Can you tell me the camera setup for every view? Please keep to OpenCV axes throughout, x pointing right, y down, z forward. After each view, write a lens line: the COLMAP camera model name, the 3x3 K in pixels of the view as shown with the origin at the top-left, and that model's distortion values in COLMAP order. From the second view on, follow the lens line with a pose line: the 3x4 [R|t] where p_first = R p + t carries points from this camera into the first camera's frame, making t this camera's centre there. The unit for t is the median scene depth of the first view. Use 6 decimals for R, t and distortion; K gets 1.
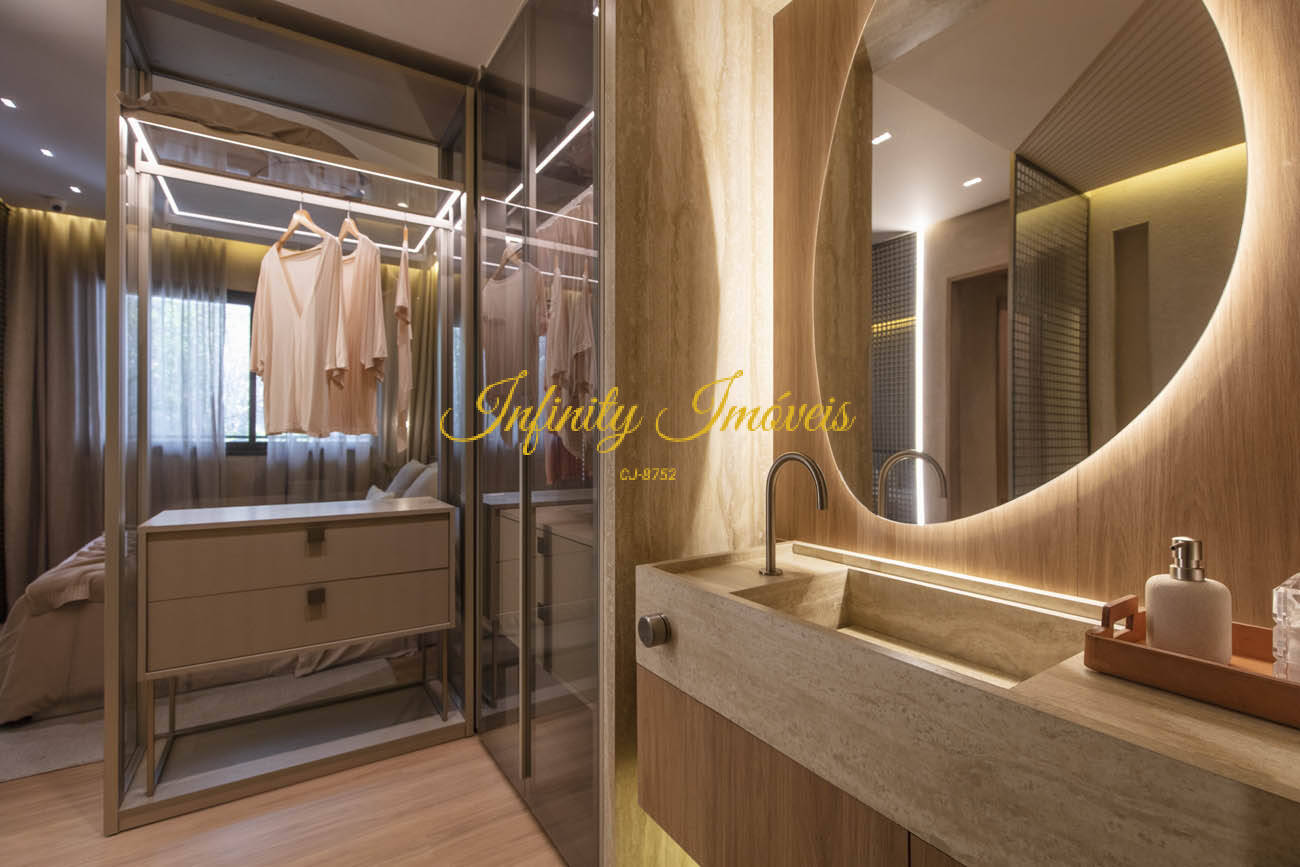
lens RADIAL K [[585.5, 0, 649.3], [0, 585.5, 436.9], [0, 0, 1]] dist [0.003491, -0.000185]
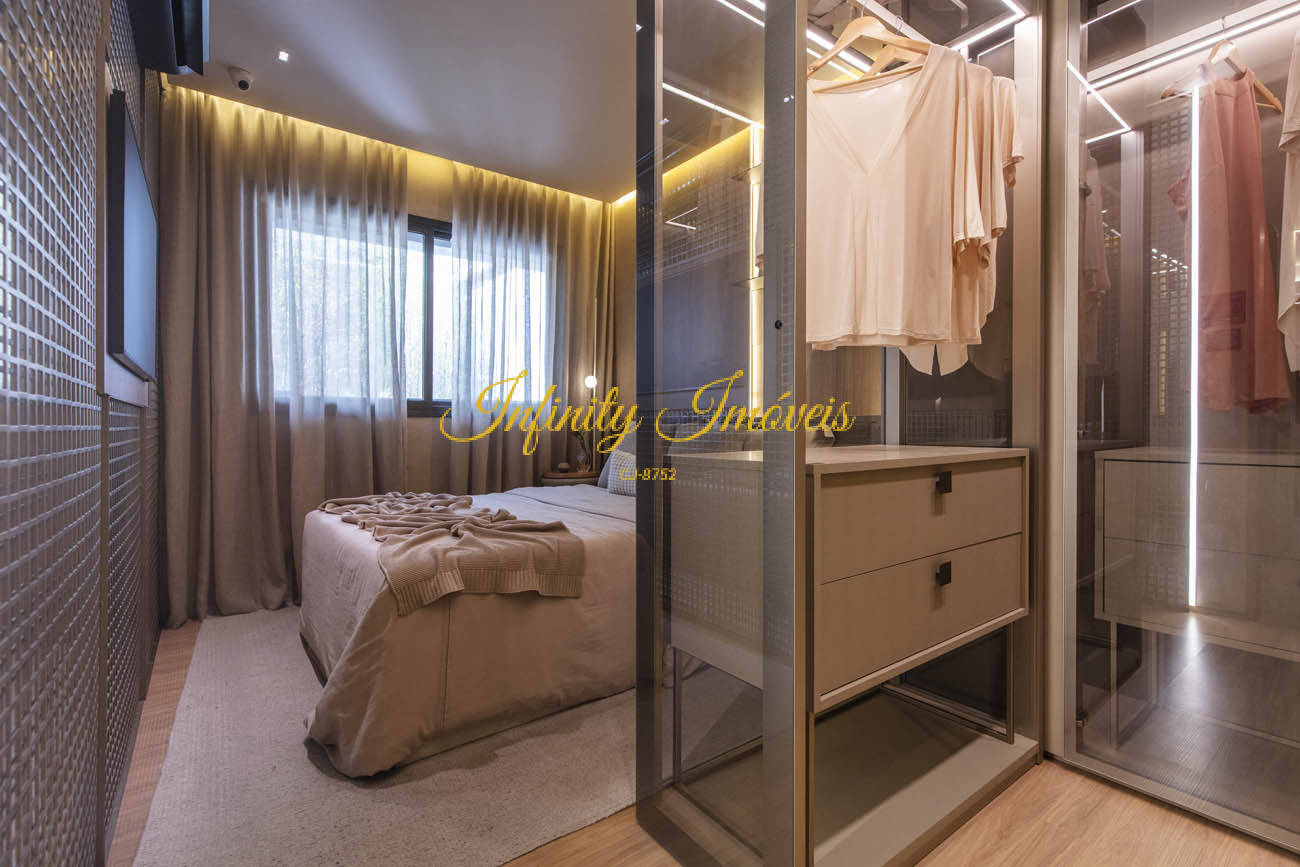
lens RADIAL K [[585.5, 0, 650.5], [0, 585.5, 428.6], [0, 0, 1]] dist [0.003491, -0.000185]
pose [[0.997206, -0.006799, 0.074393, -0.515589], [0.006203, 0.999947, 0.008231, 0.052064], [-0.074445, -0.007746, 0.997195, 0.188188]]
